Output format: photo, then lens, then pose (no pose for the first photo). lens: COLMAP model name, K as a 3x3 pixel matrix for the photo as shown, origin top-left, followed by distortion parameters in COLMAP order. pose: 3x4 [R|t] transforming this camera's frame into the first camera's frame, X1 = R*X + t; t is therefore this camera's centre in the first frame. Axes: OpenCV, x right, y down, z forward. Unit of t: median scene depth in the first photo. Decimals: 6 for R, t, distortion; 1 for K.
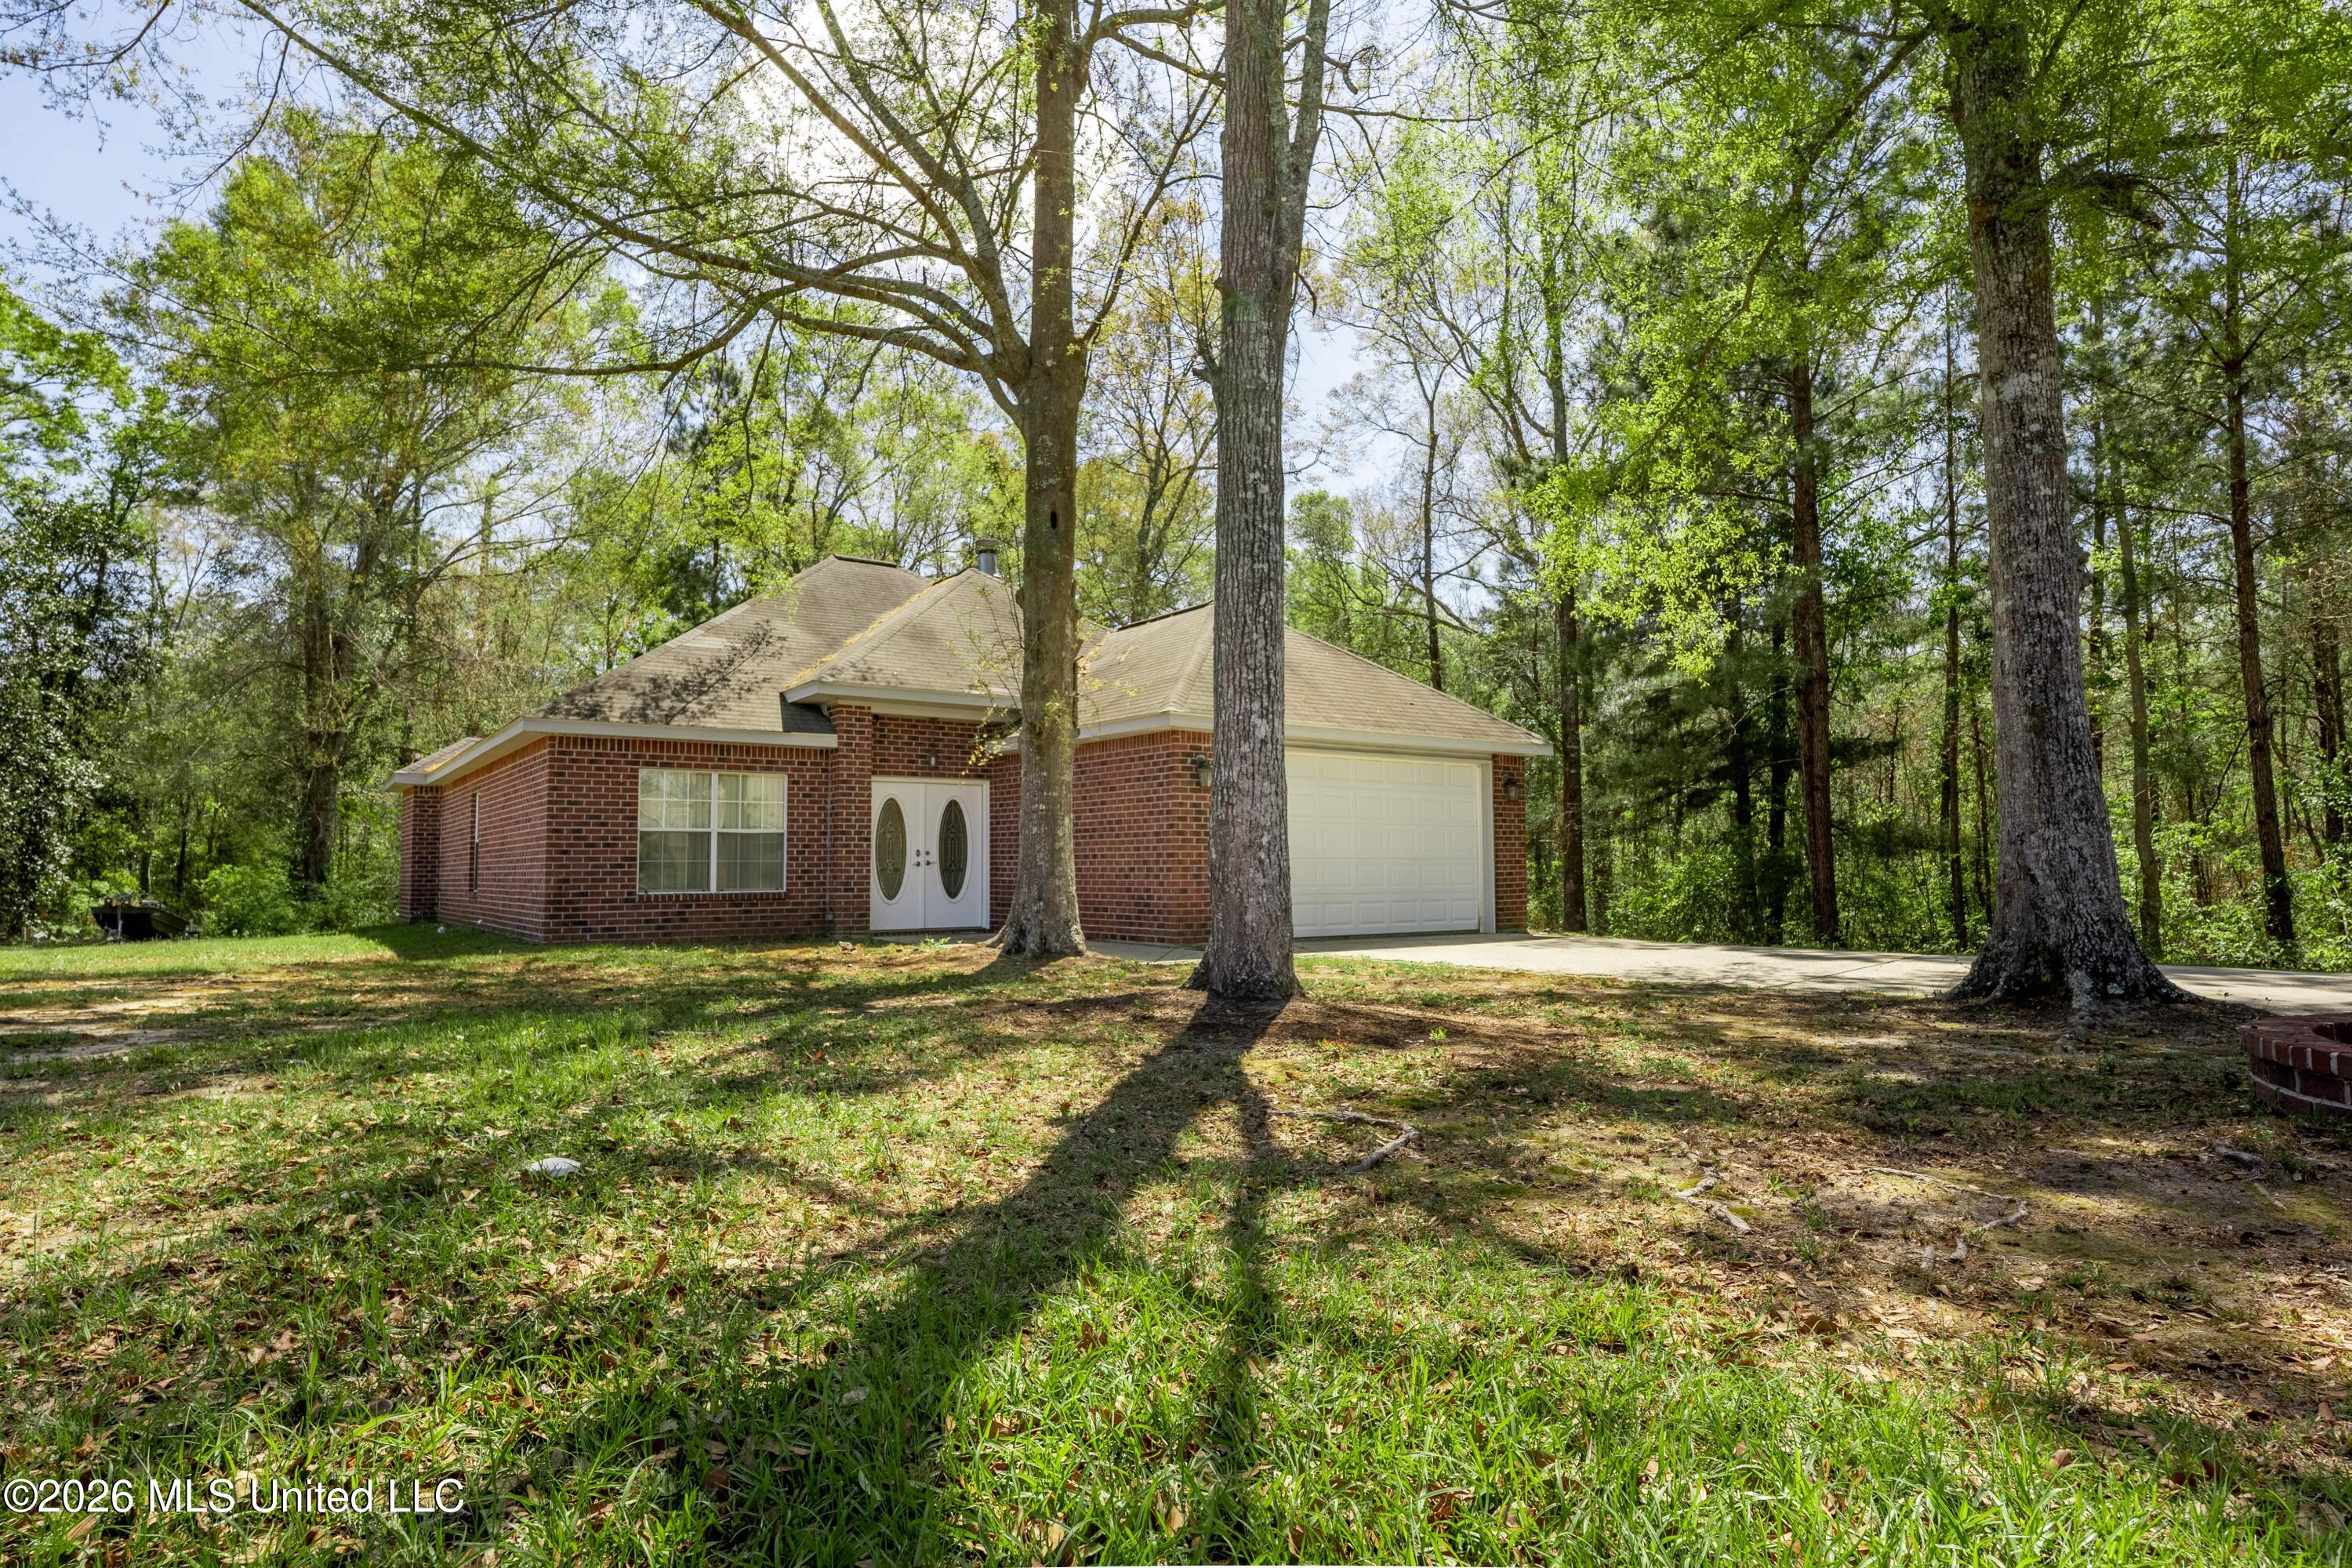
lens RADIAL K [[1291.1, 0, 1195.5], [0, 1291.1, 788.3], [0, 0, 1]] dist [-0.005888, -0.000577]
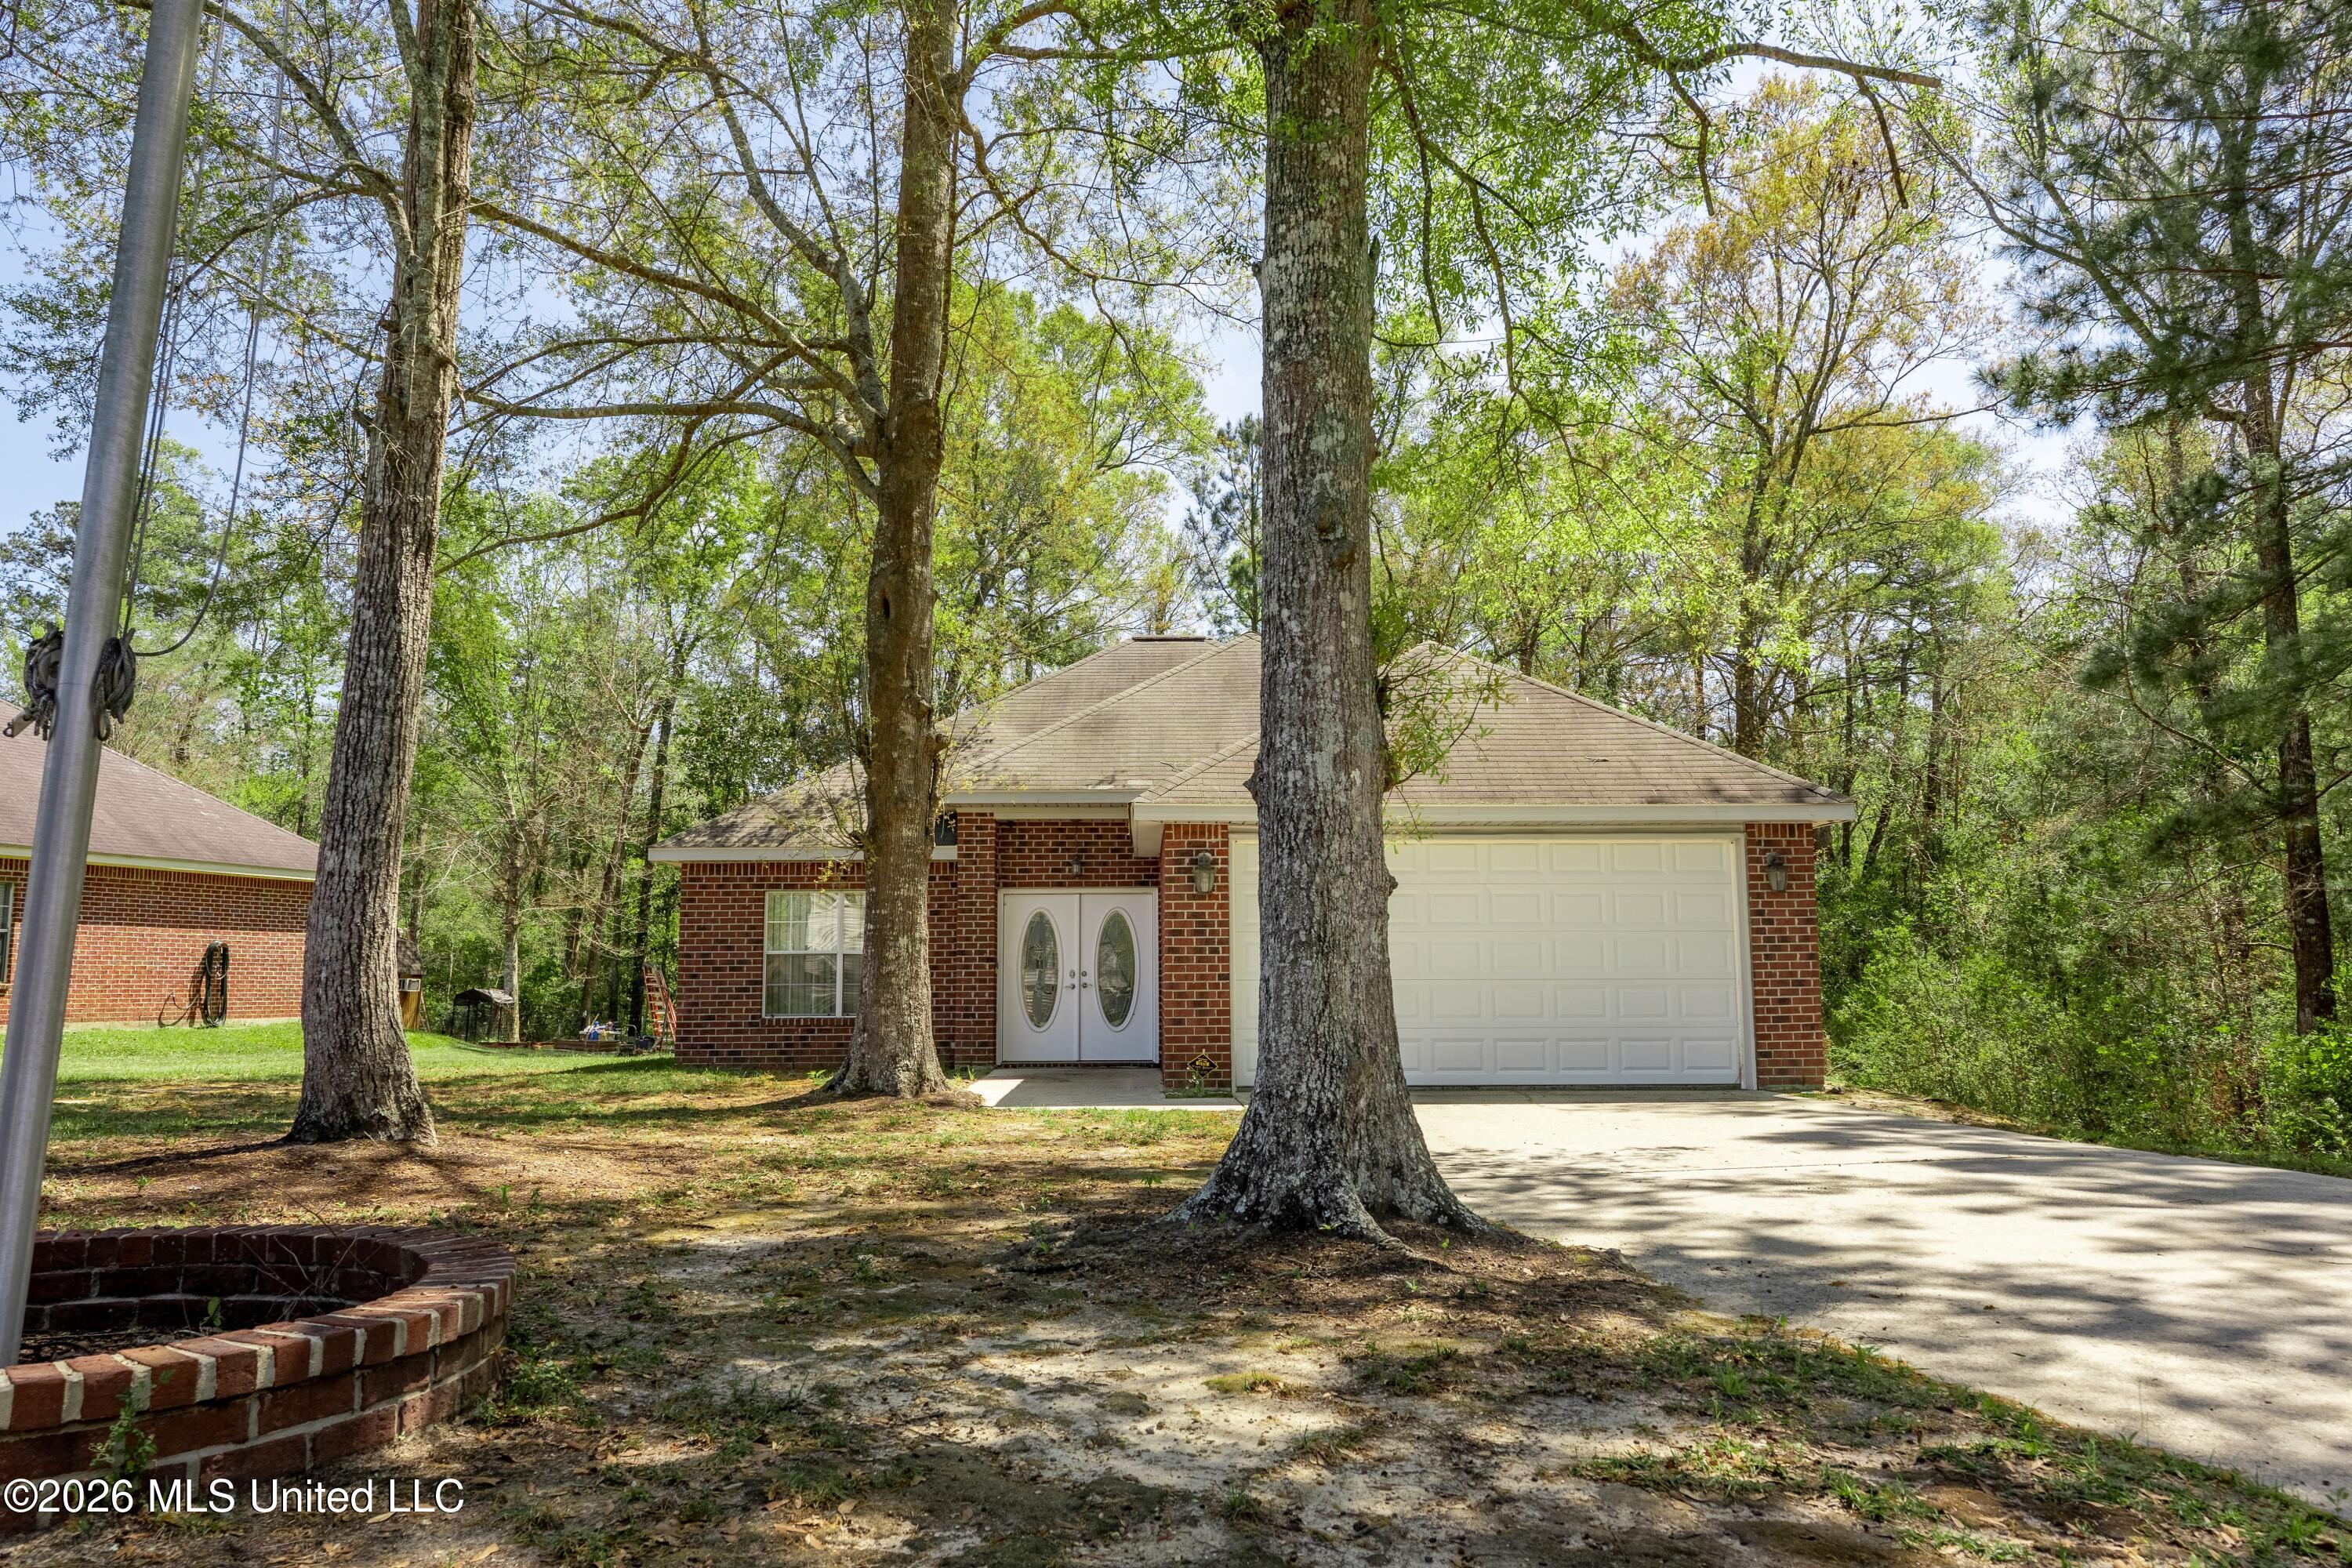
lens RADIAL K [[1616.1, 0, 1184.6], [0, 1616.1, 785.4], [0, 0, 1]] dist [-0.002361, 0.001715]
pose [[0.818889, -0.070453, -0.569611, 0.511002], [0.036674, 0.996832, -0.070570, 0.002782], [0.572779, 0.036899, 0.818879, 0.145549]]
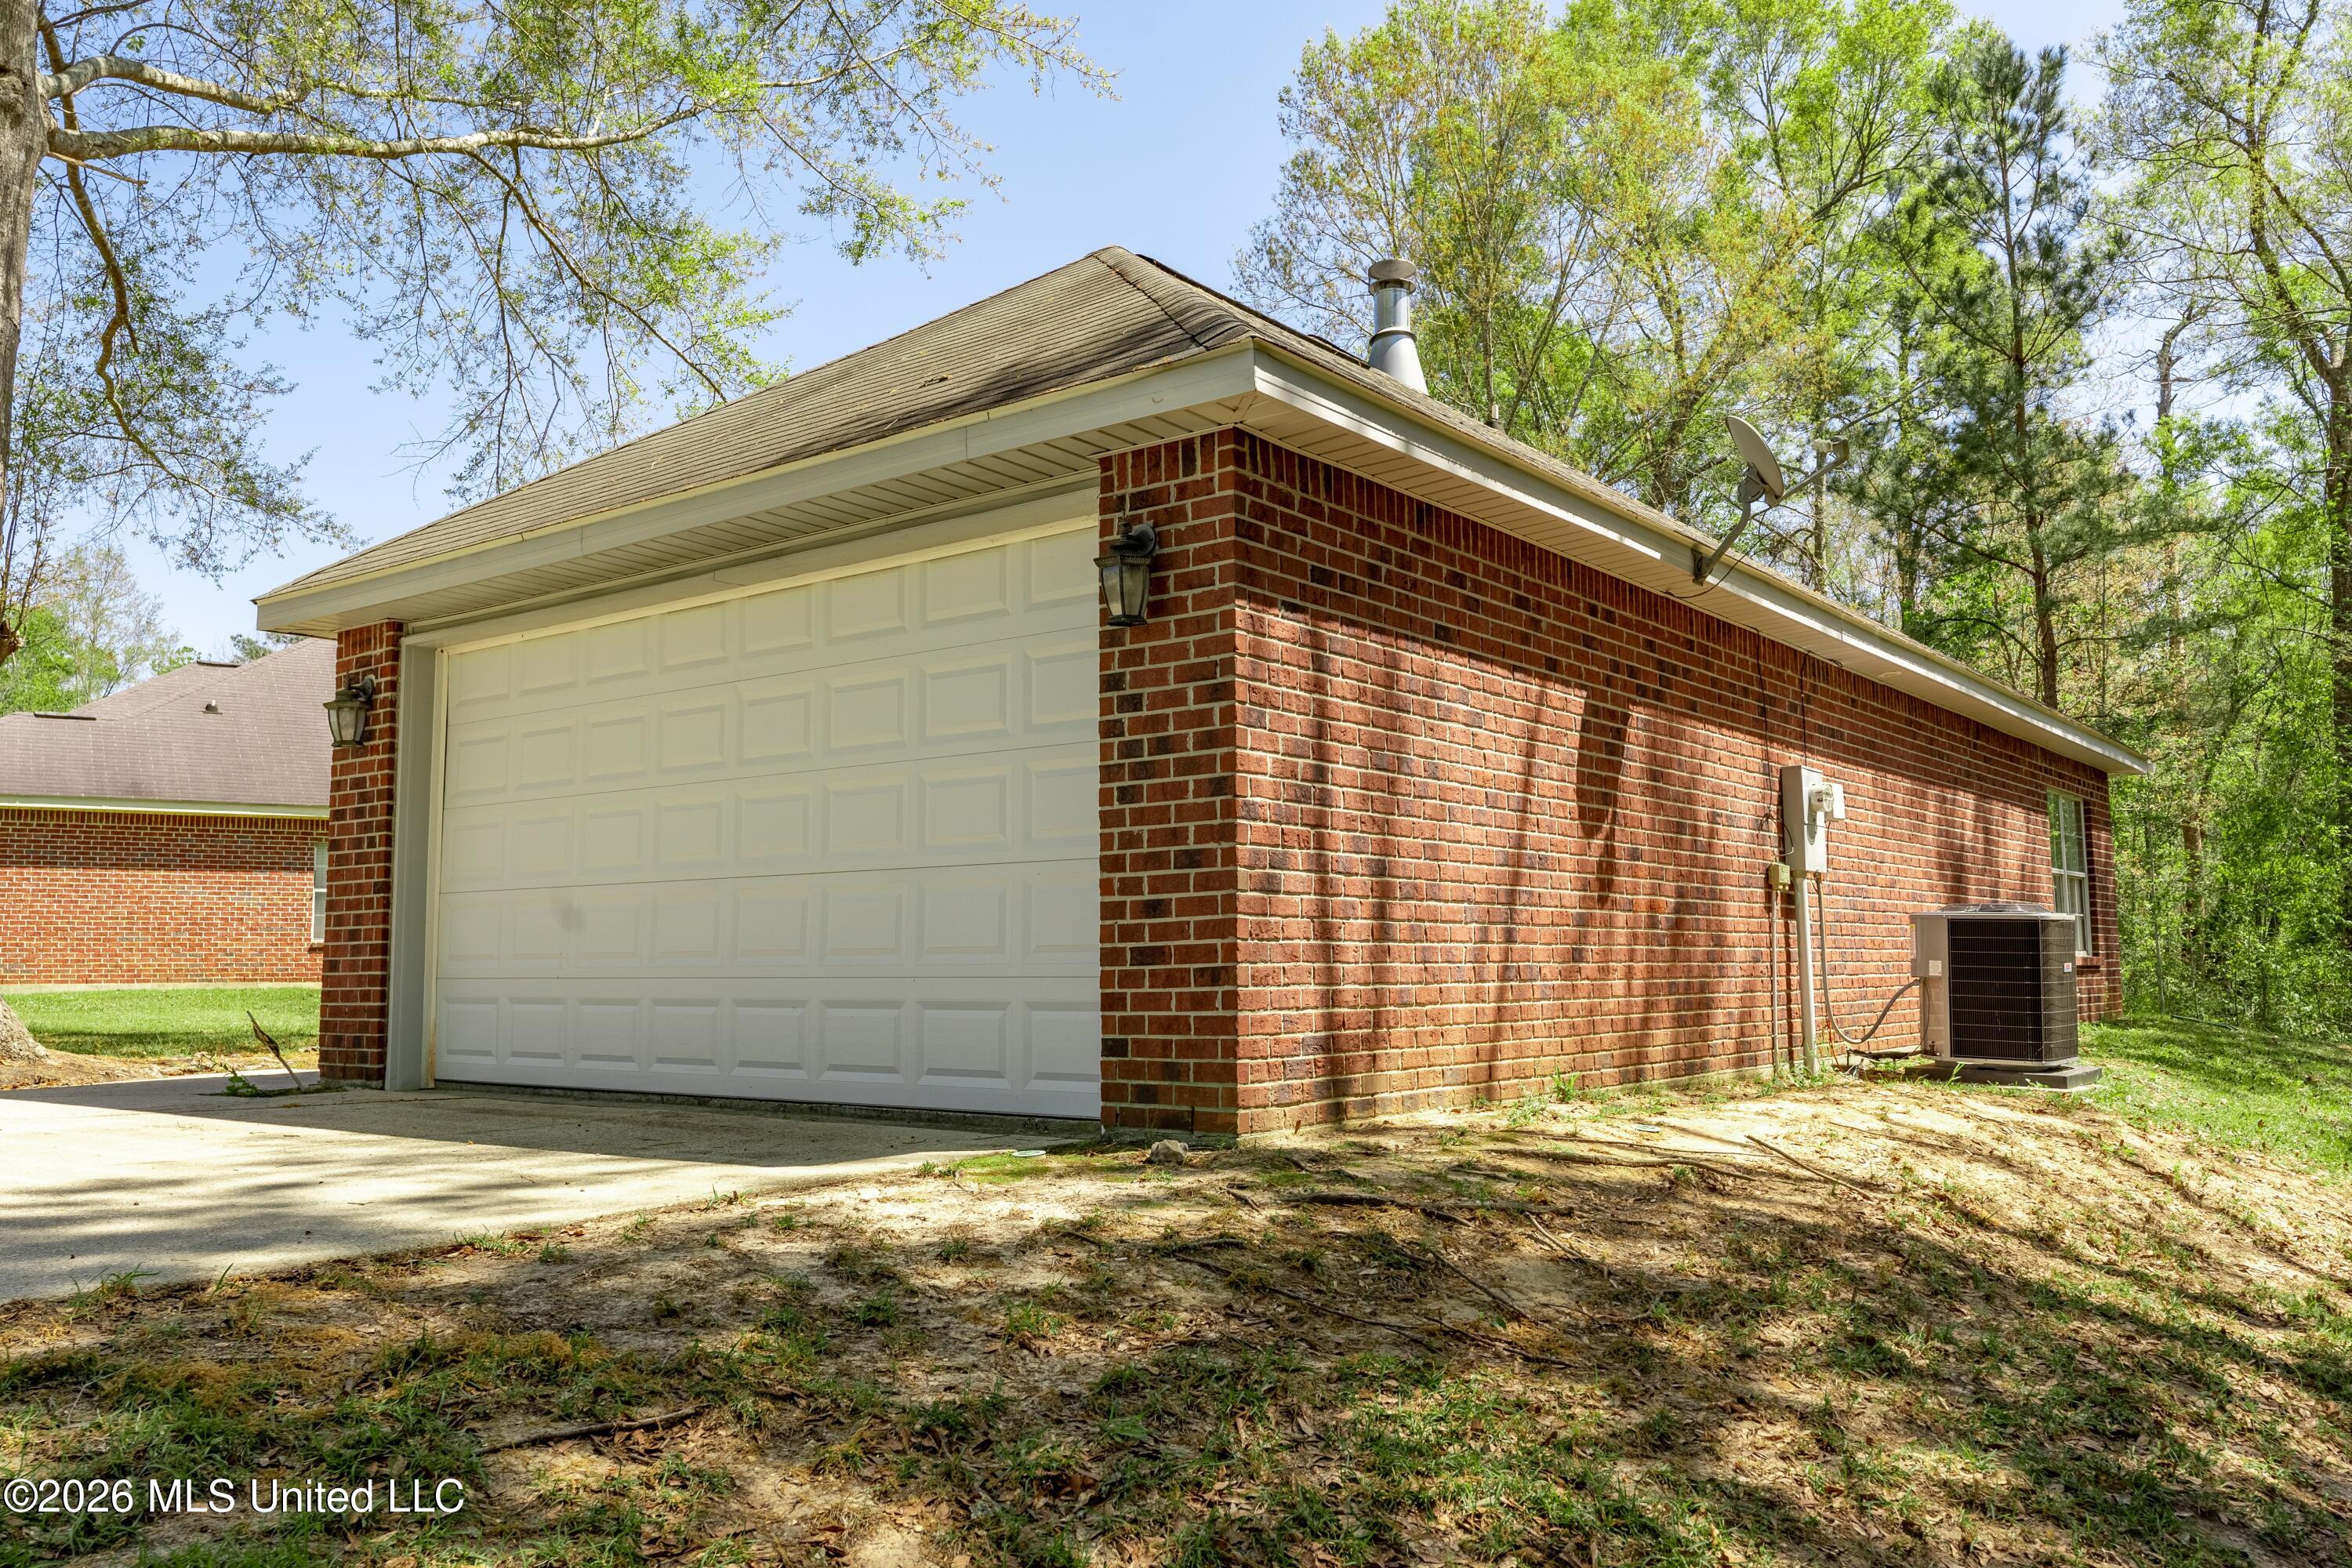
lens RADIAL K [[1786.4, 0, 1215.6], [0, 1786.4, 784.5], [0, 0, 1]] dist [0.002430, 0.000985]
pose [[0.288025, -0.093722, -0.953025, 0.627465], [0.068557, 0.994664, -0.077097, 0.075298], [0.955166, -0.043131, 0.292914, 0.981188]]
